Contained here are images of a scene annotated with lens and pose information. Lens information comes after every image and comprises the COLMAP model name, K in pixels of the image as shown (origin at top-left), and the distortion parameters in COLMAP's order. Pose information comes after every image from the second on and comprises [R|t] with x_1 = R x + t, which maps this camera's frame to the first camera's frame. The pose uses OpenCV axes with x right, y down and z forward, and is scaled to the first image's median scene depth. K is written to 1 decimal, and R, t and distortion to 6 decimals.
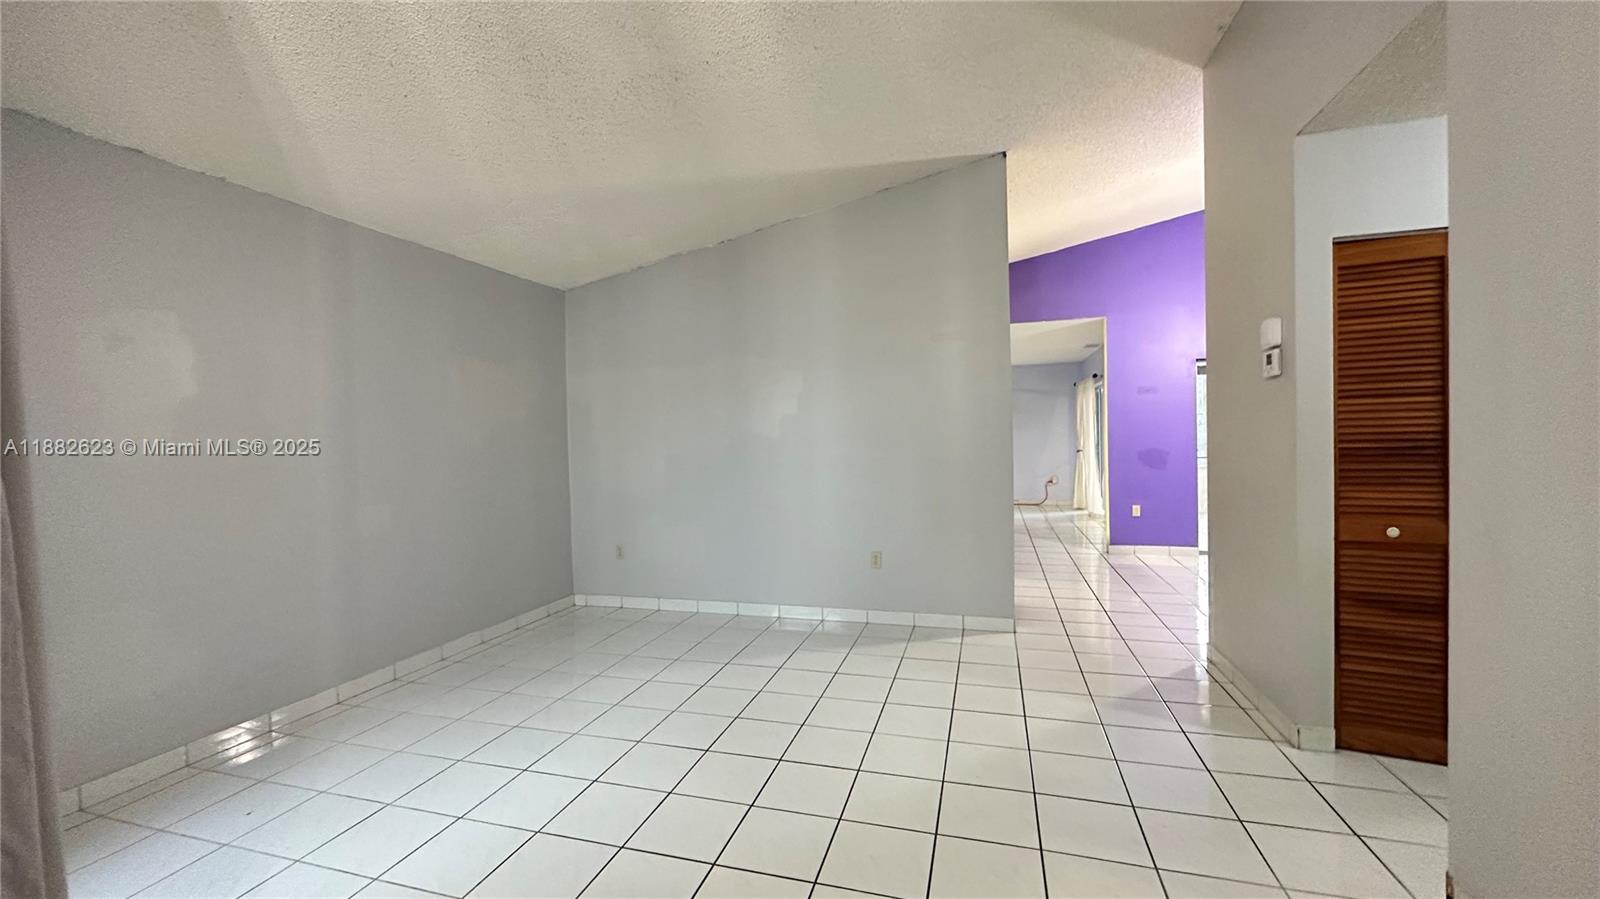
lens RADIAL K [[637.4, 0, 800.0], [0, 637.4, 449.5], [0, 0, 1]] dist [-0.002831, 0.000594]
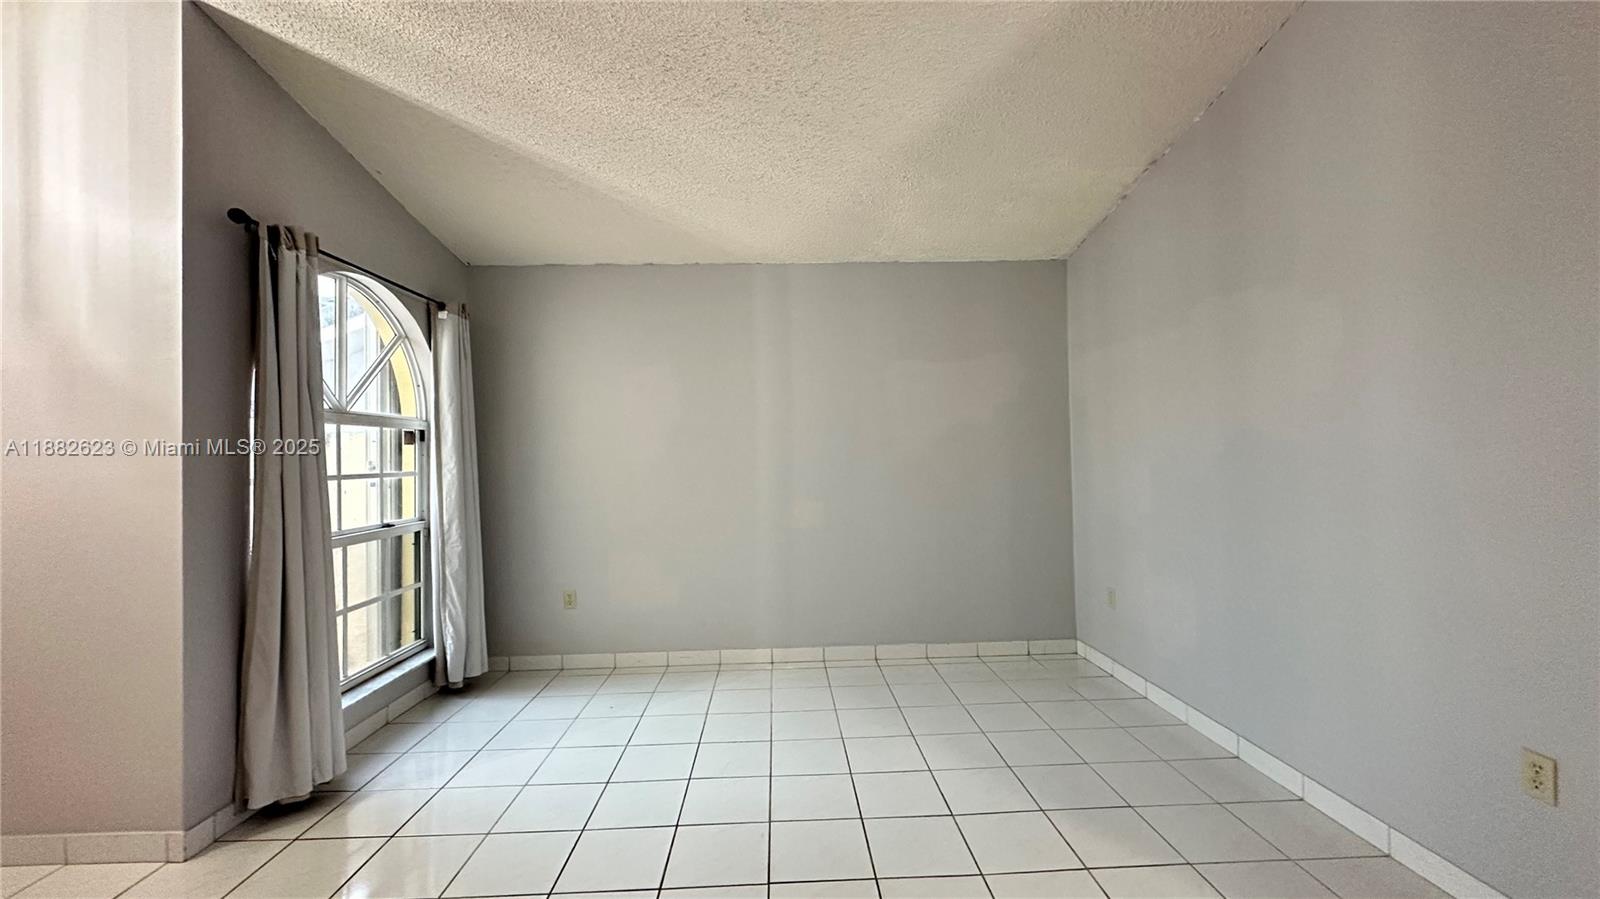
lens RADIAL K [[637.4, 0, 800.0], [0, 637.4, 449.5], [0, 0, 1]] dist [-0.002831, 0.000594]
pose [[0.333427, 0.011843, -0.942701, 0.317752], [-0.011758, 0.999896, 0.008403, -0.012481], [0.942702, 0.008283, 0.333532, 0.477516]]
